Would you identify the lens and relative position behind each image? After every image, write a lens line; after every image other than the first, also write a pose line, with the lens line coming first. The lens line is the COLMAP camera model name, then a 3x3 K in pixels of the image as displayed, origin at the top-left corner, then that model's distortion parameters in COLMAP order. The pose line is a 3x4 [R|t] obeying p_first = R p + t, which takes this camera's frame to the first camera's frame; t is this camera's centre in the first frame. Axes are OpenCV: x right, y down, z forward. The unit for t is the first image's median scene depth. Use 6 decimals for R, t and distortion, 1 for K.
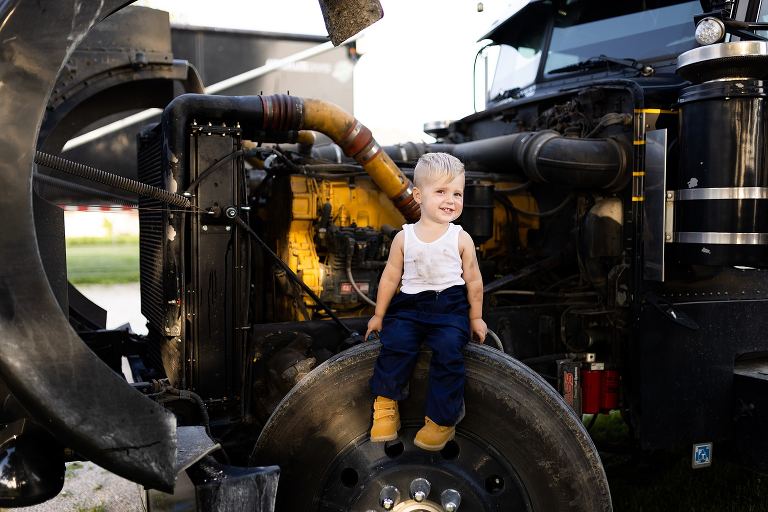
lens RADIAL K [[732.6, 0, 383.7], [0, 732.6, 266.8], [0, 0, 1]] dist [0.005759, 0.011470]
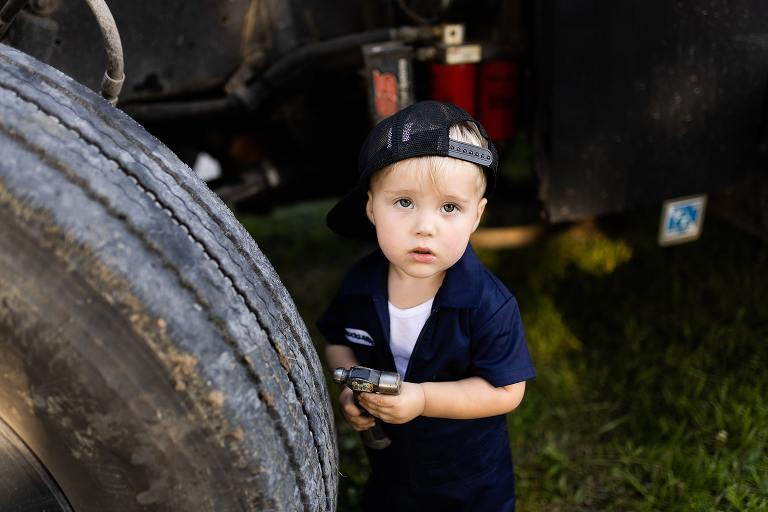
lens RADIAL K [[733.2, 0, 387.1], [0, 733.2, 261.2], [0, 0, 1]] dist [-0.002075, 0.009220]
pose [[0.995074, -0.018681, -0.097357, 0.300079], [0.057751, 0.907468, 0.416133, 0.061717], [0.080574, -0.419706, 0.904077, 0.548307]]
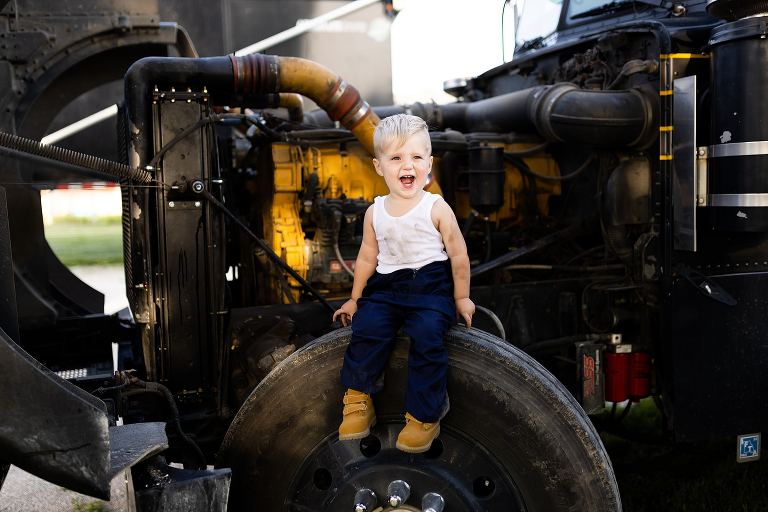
lens RADIAL K [[775.4, 0, 384.0], [0, 775.4, 256.0], [0, 0, 1]] dist [0.004105, 0.008022]
pose [[0.996735, -0.021365, -0.077865, 0.082439], [0.023115, 0.999499, 0.021639, -0.003100], [0.077363, -0.023368, 0.996729, 0.049613]]
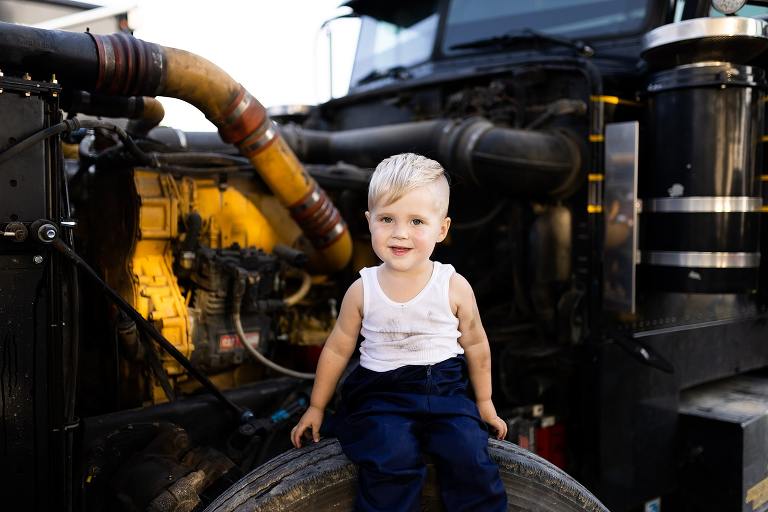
lens RADIAL K [[732.1, 0, 398.3], [0, 732.1, 263.1], [0, 0, 1]] dist [-0.000422, 0.006218]
pose [[0.942817, -0.018375, 0.332805, -0.123016], [0.018772, 0.999822, 0.002024, -0.040402], [-0.332782, 0.004339, 0.942994, 0.328863]]
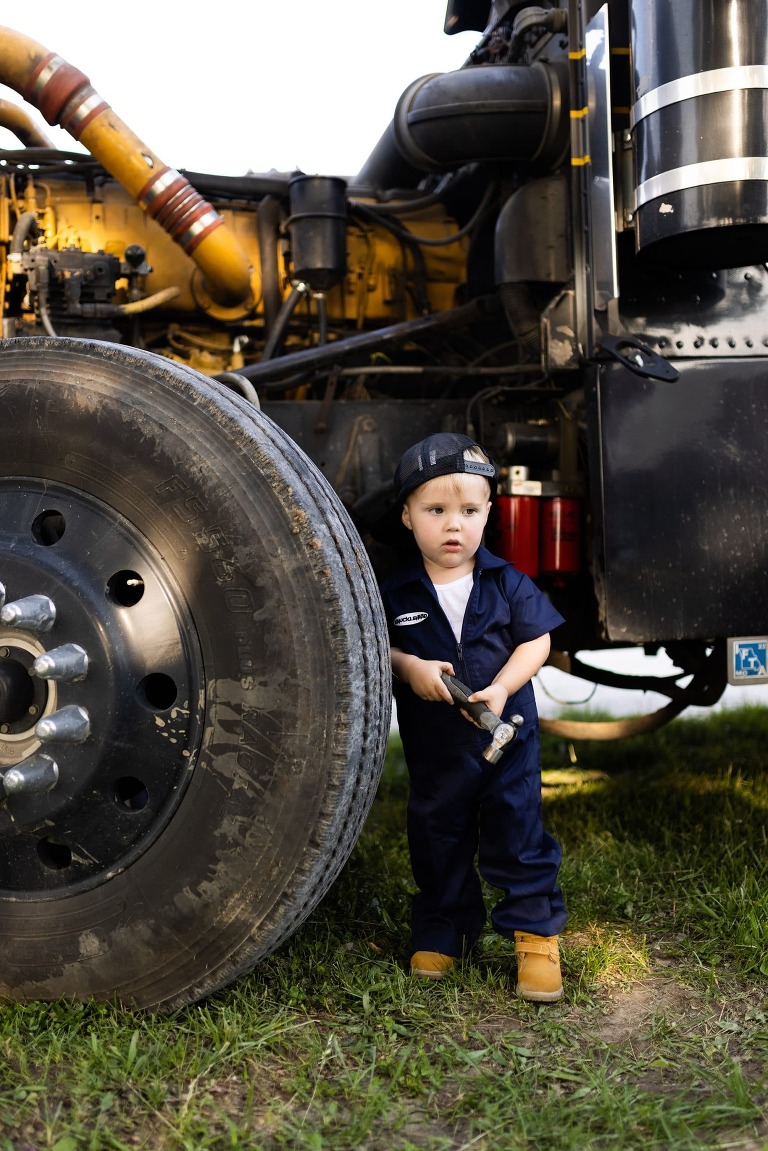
lens RADIAL K [[1136.8, 0, 384.3], [0, 1136.8, 581.3], [0, 0, 1]] dist [-0.001065, 0.006002]
pose [[0.981281, -0.027806, -0.190562, 0.362825], [0.021031, 0.999076, -0.037484, 0.243867], [0.191428, 0.032775, 0.980959, 0.182095]]
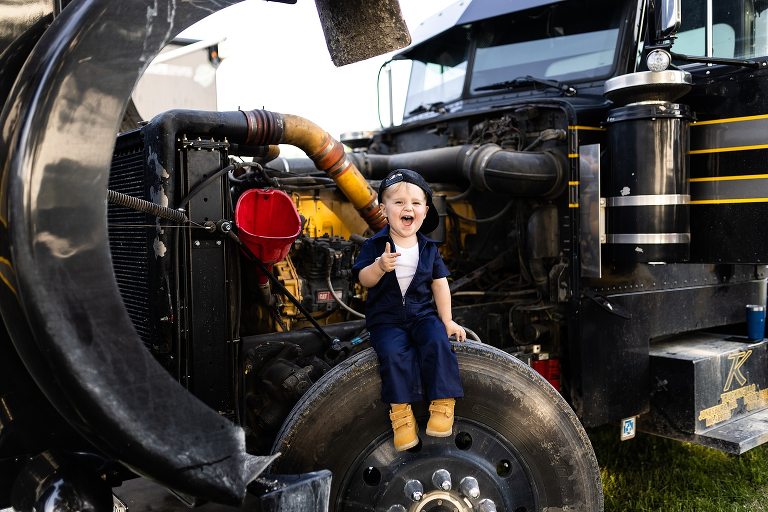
lens RADIAL K [[732.1, 0, 398.3], [0, 732.1, 263.1], [0, 0, 1]] dist [-0.000422, 0.006218]
pose [[0.970270, -0.035481, 0.239412, -0.191605], [0.037623, 0.999282, -0.004381, -0.009636], [-0.239084, 0.013258, 0.970908, -0.027291]]
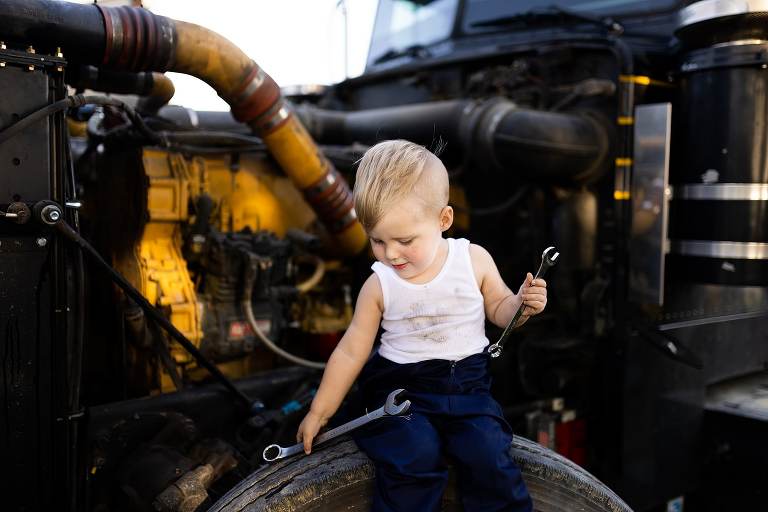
lens RADIAL K [[733.2, 0, 387.1], [0, 733.2, 261.2], [0, 0, 1]] dist [-0.002075, 0.009220]
pose [[0.952642, -0.011949, 0.303858, -0.119110], [0.005529, 0.999743, 0.021978, -0.043271], [-0.304042, -0.019257, 0.952464, 0.357797]]
